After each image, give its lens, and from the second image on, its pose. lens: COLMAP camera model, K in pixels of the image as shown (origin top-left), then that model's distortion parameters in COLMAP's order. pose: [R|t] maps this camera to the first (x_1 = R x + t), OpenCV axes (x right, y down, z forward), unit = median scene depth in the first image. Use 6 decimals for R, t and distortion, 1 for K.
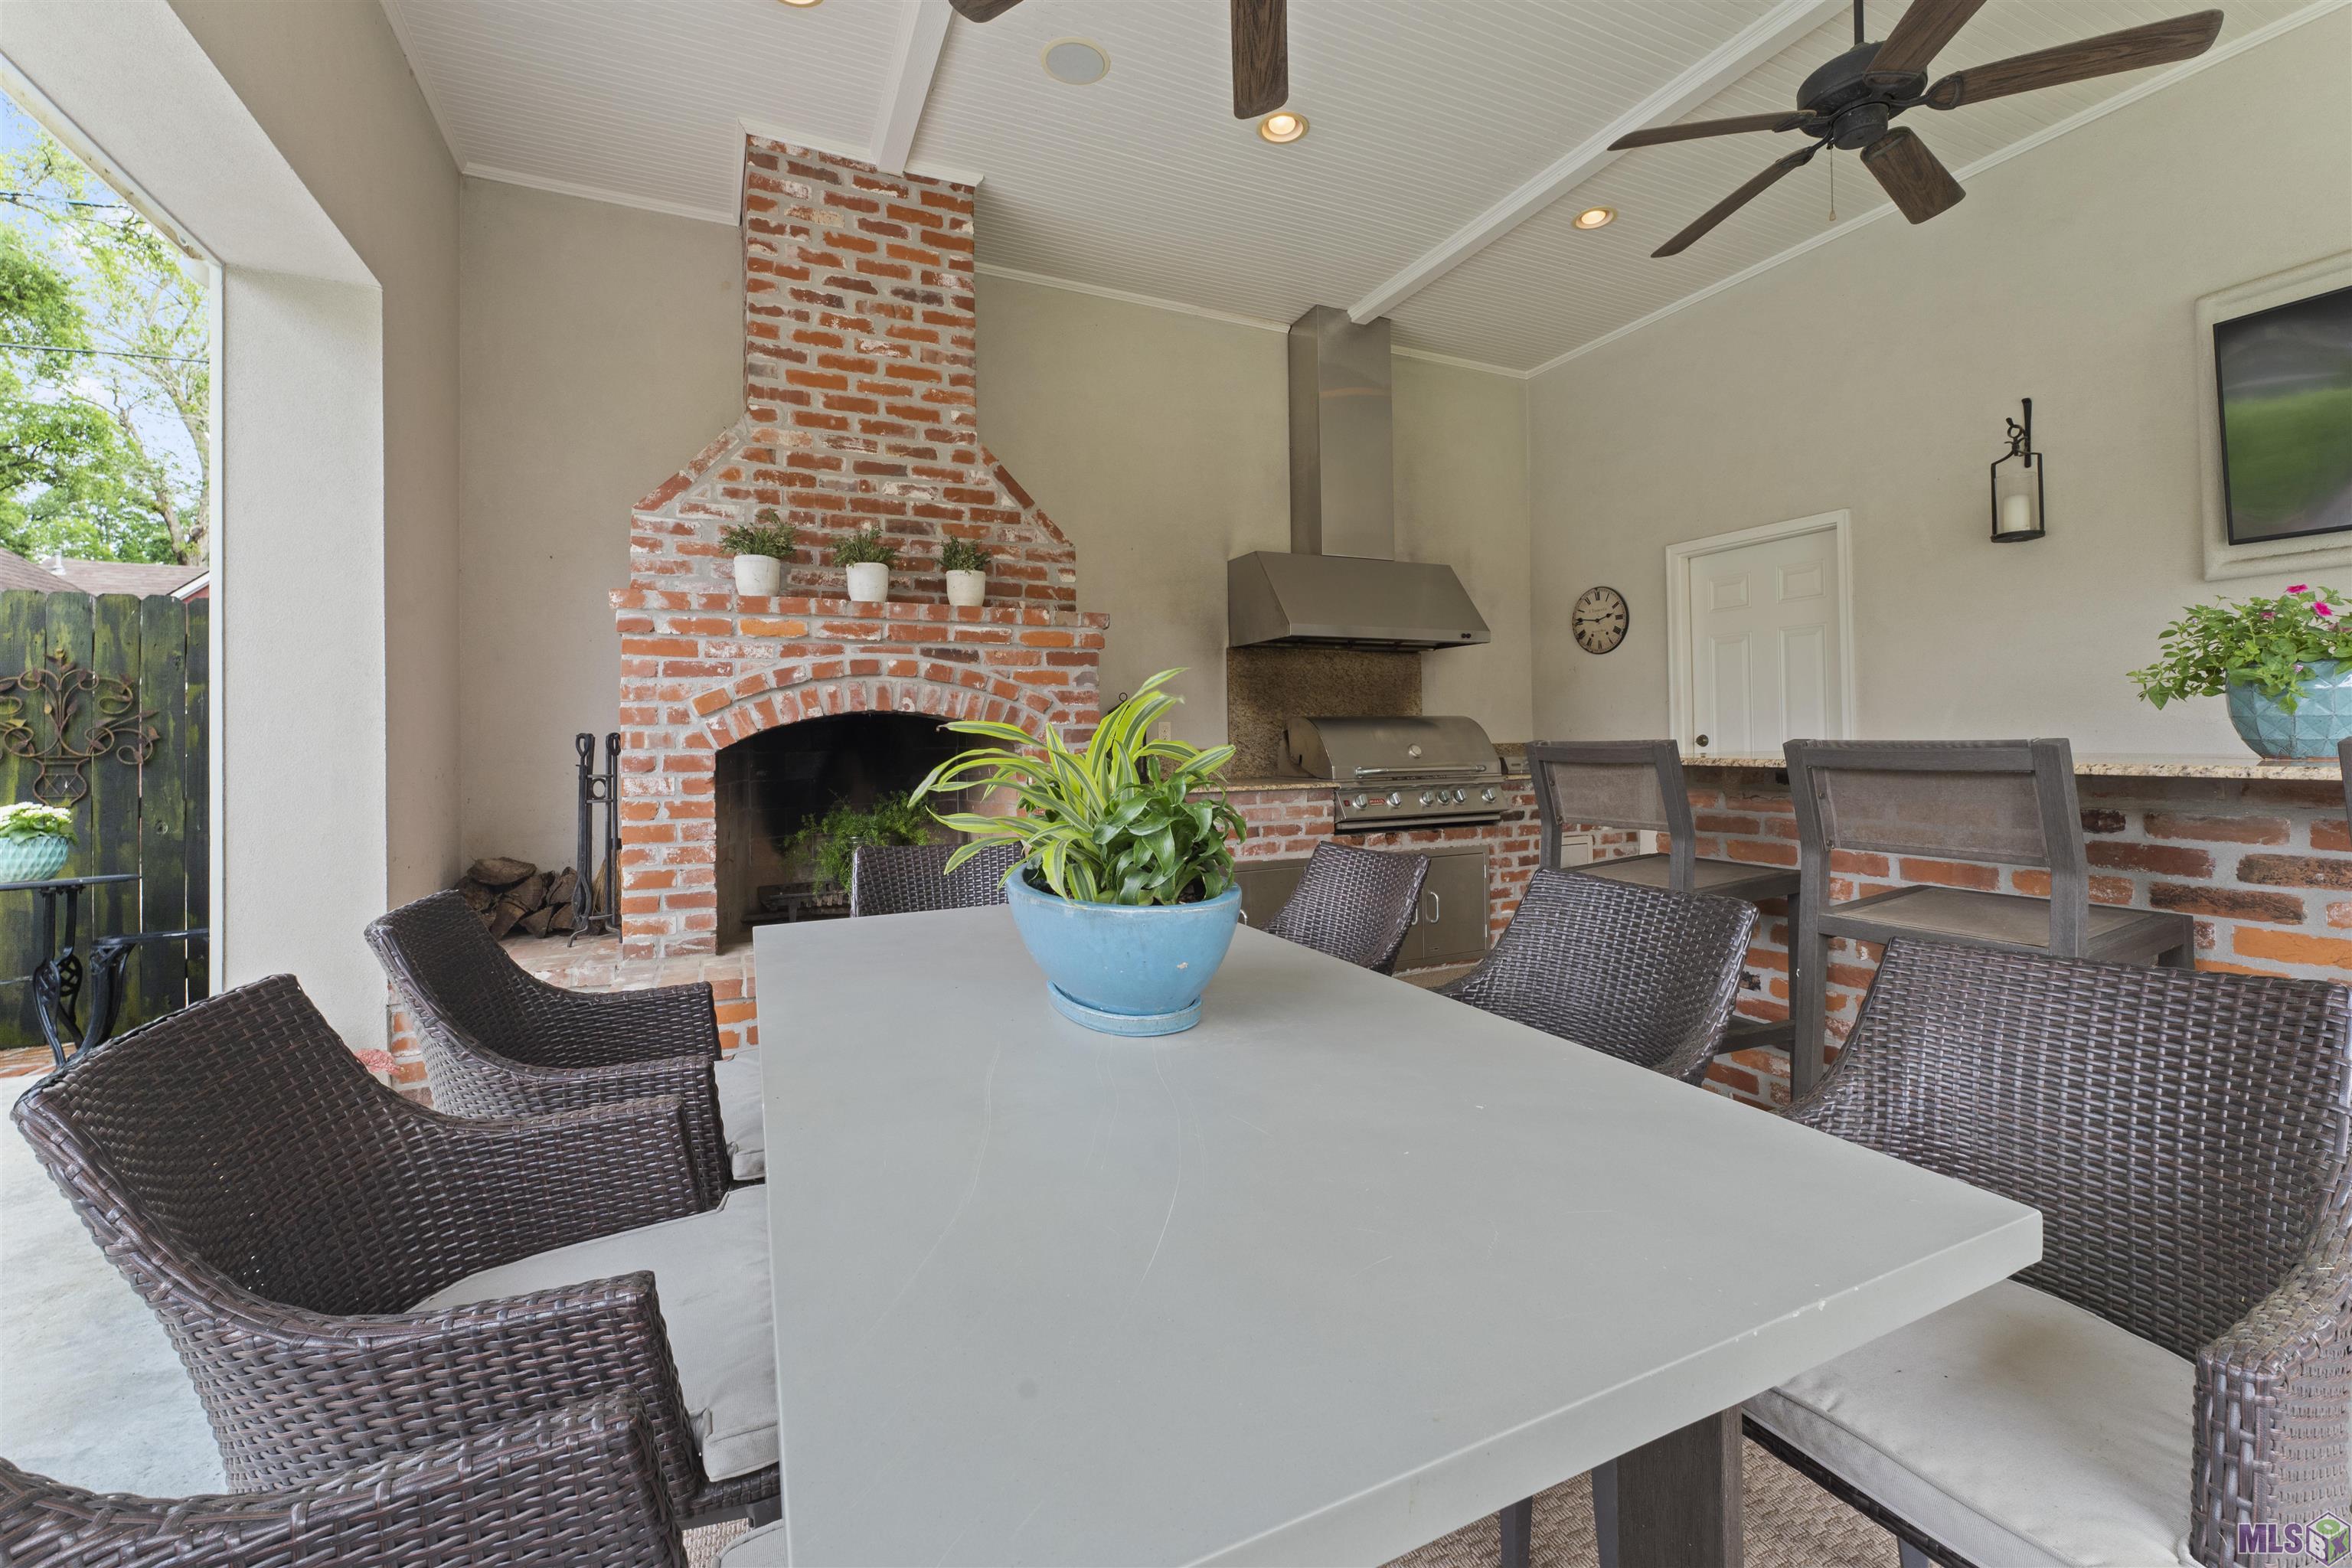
lens RADIAL K [[952.2, 0, 1179.8], [0, 952.2, 733.4], [0, 0, 1]] dist [-0.000073, -0.000029]
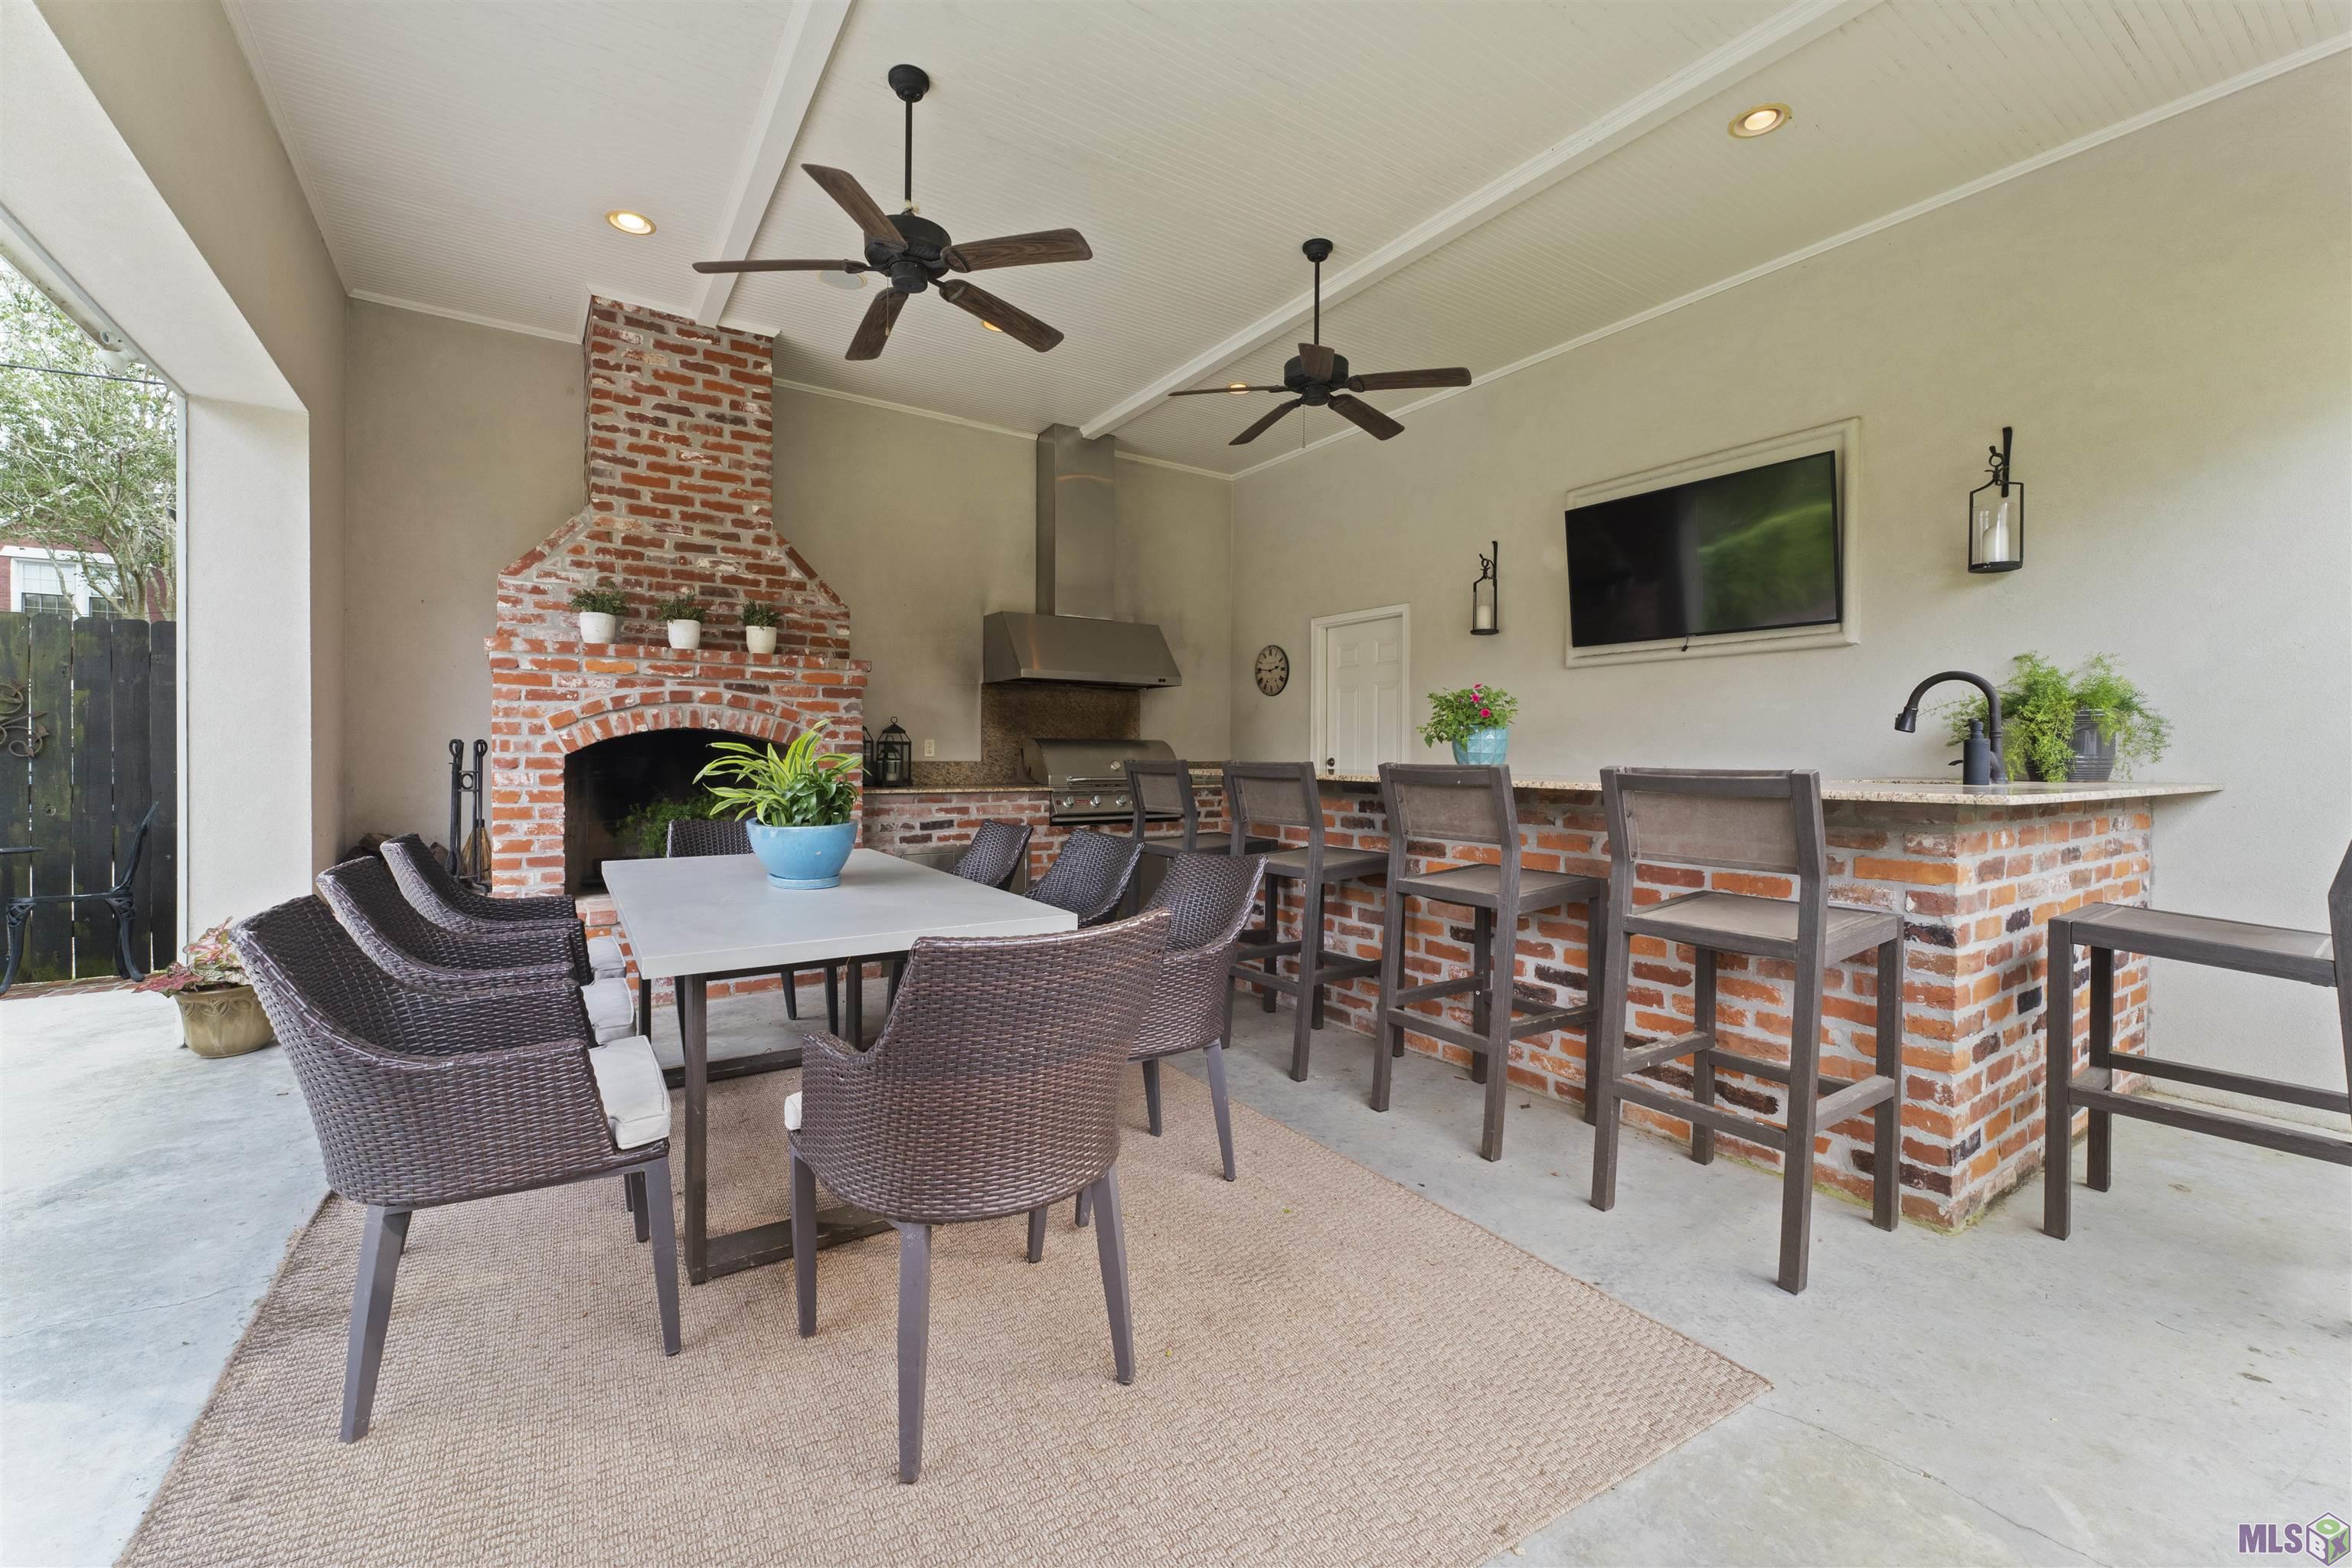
lens RADIAL K [[956.5, 0, 1175.2], [0, 956.5, 768.7], [0, 0, 1]] dist [-0.000474, 0.000149]
pose [[0.988939, 0.018253, 0.147193, 0.163901], [-0.021194, 0.999605, 0.018435, -0.004988], [-0.146798, -0.021350, 0.988936, -0.446169]]
